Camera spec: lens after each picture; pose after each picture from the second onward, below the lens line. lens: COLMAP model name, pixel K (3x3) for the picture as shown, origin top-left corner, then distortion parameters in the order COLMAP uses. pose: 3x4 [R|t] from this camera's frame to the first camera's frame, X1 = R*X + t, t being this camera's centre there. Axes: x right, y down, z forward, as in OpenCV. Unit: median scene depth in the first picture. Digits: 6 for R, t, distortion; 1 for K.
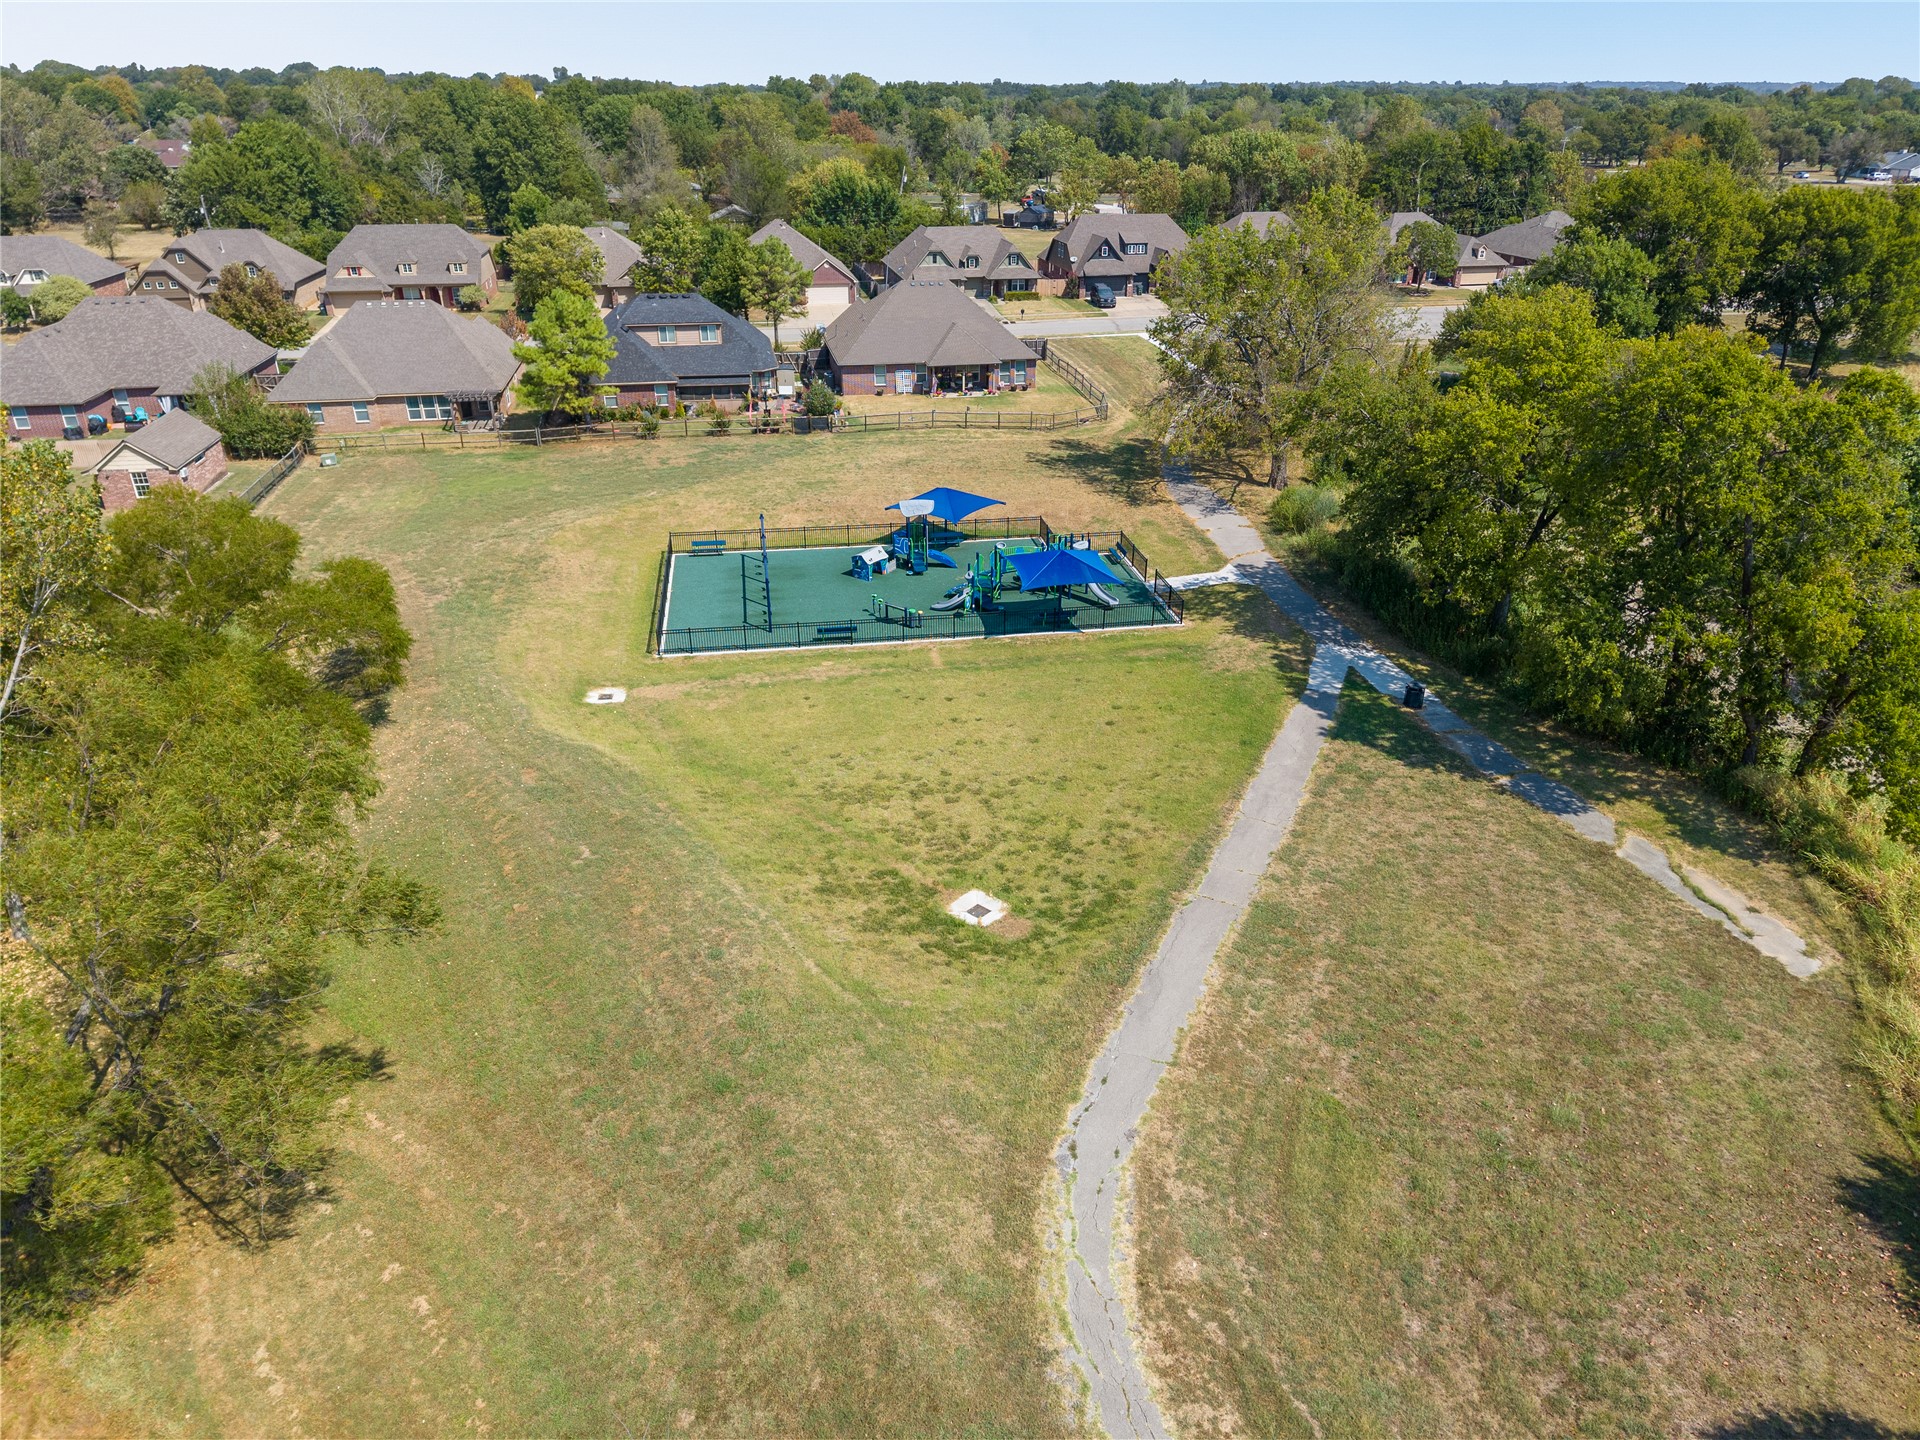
lens RADIAL K [[1318.8, 0, 961.6], [0, 1318.8, 721.5], [0, 0, 1]] dist [0.023877, -0.014079]
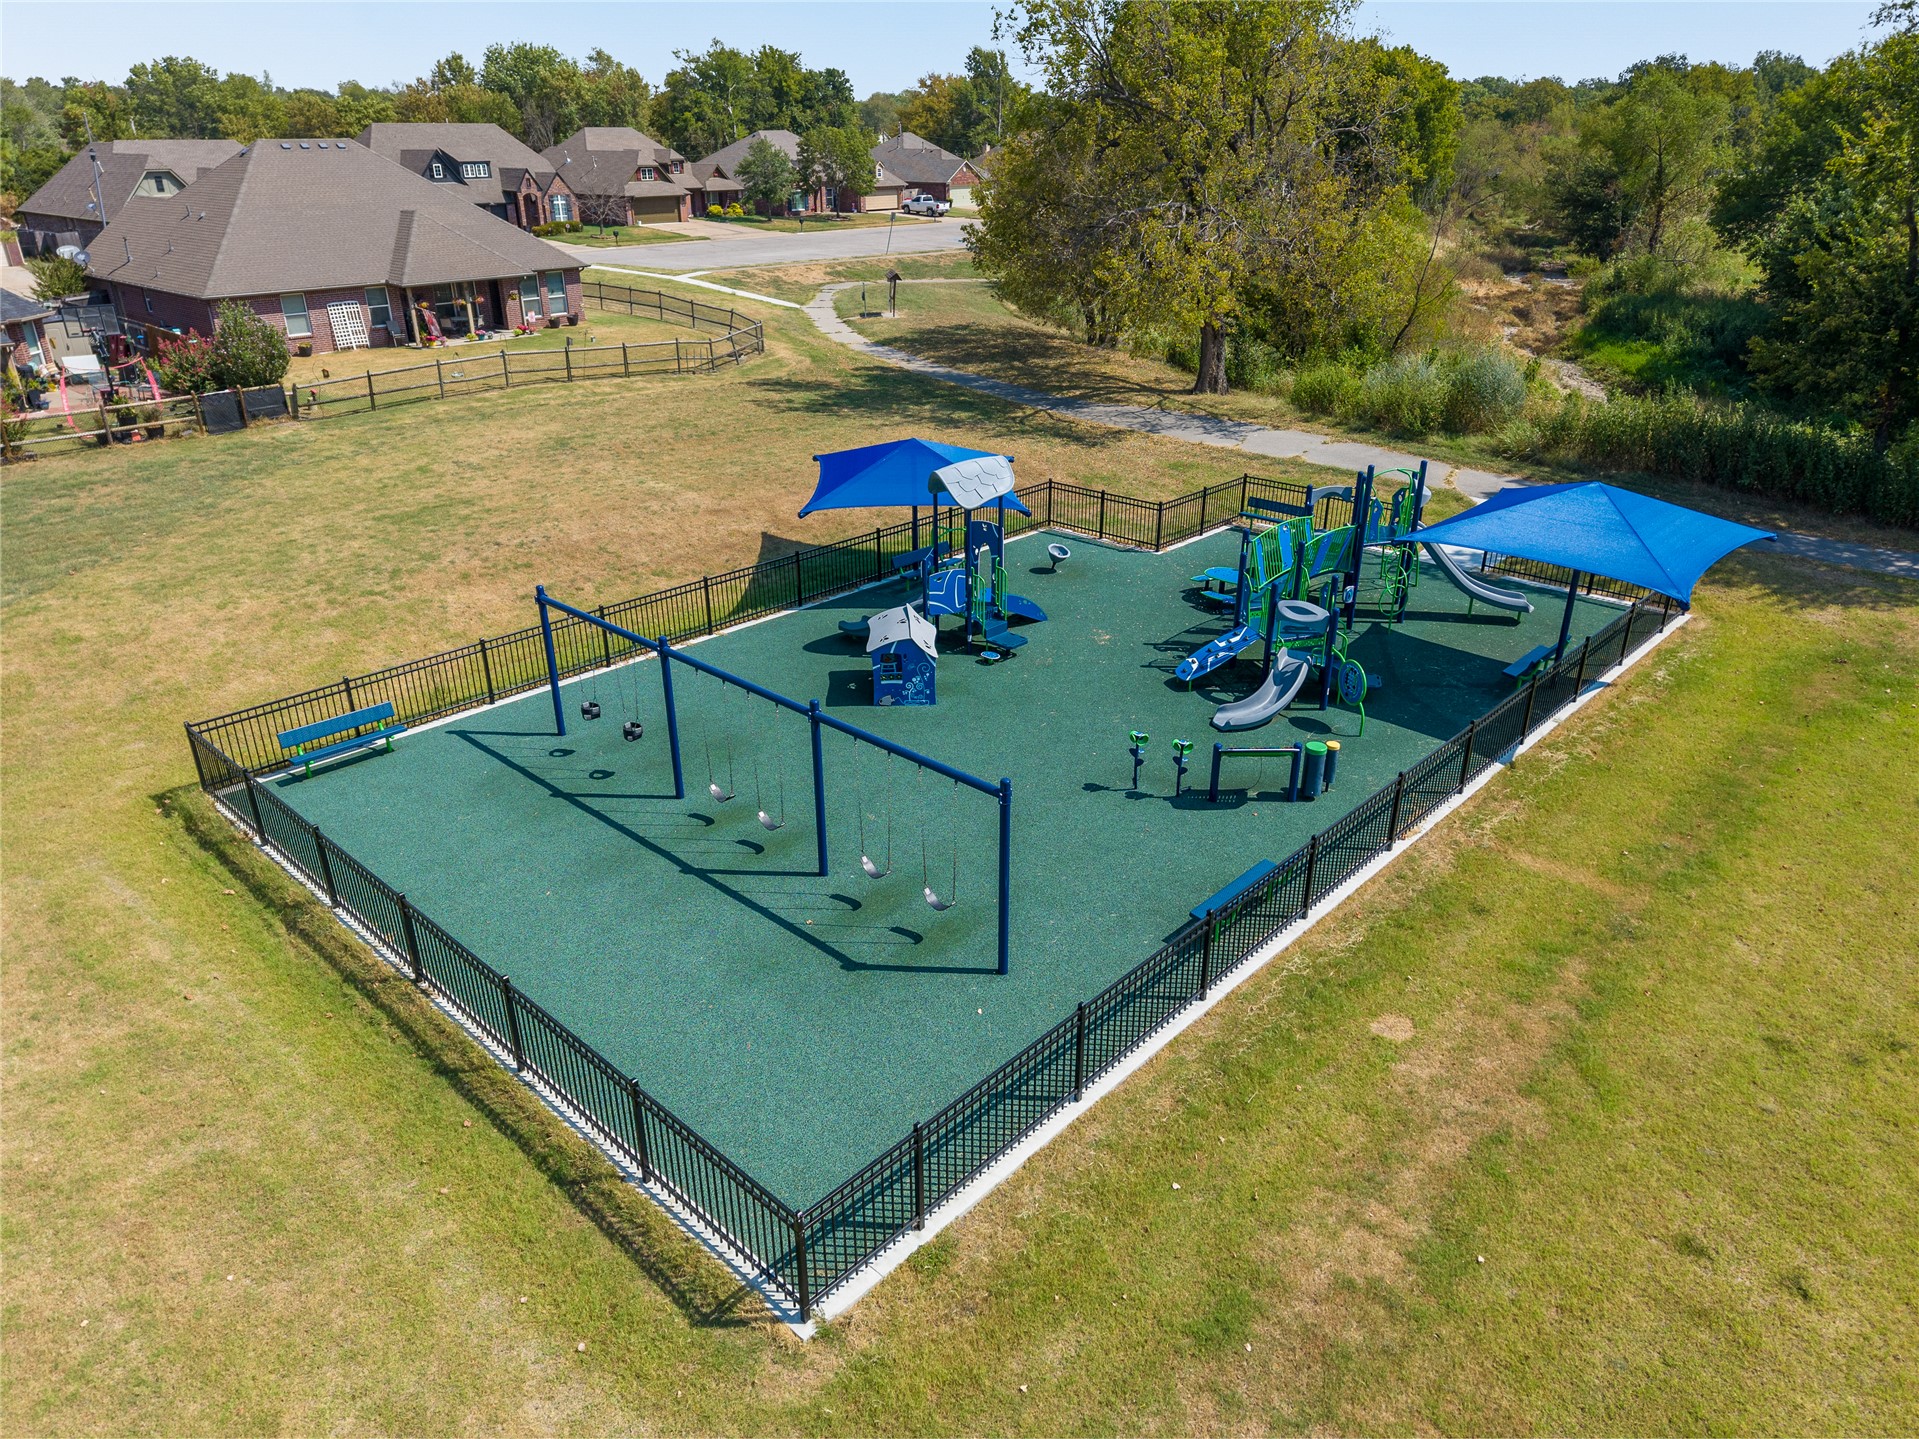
lens RADIAL K [[1318.1, 0, 960.6], [0, 1318.1, 719.1], [0, 0, 1]] dist [0.023877, -0.014079]
pose [[0.795558, -0.256116, 0.549082, -0.171381], [0.272132, 0.960752, 0.053848, -0.080770], [-0.541323, 0.106584, 0.834032, 0.480363]]
